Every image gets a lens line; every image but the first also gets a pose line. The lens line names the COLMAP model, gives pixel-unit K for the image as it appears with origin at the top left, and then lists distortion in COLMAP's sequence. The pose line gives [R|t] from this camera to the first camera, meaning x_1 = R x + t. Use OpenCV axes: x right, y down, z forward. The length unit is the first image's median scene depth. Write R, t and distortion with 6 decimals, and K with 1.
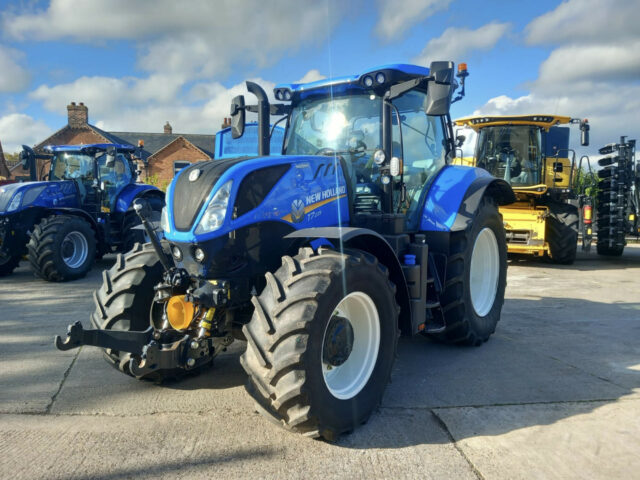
lens RADIAL K [[527.2, 0, 327.8], [0, 527.2, 256.9], [0, 0, 1]] dist [0.018749, 0.016983]
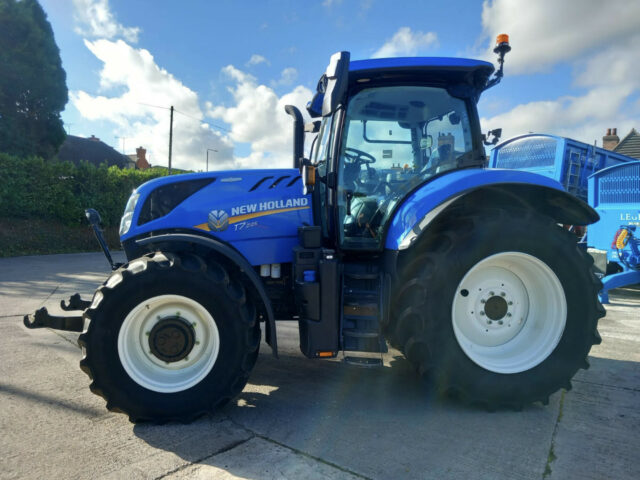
lens RADIAL K [[548.5, 0, 329.6], [0, 548.5, 253.4], [0, 0, 1]] dist [0.018698, -0.002572]
pose [[0.658563, 0.048345, -0.750971, 0.923169], [-0.092057, 0.995615, -0.016635, -0.022264], [0.746874, 0.080088, 0.660125, 0.416553]]
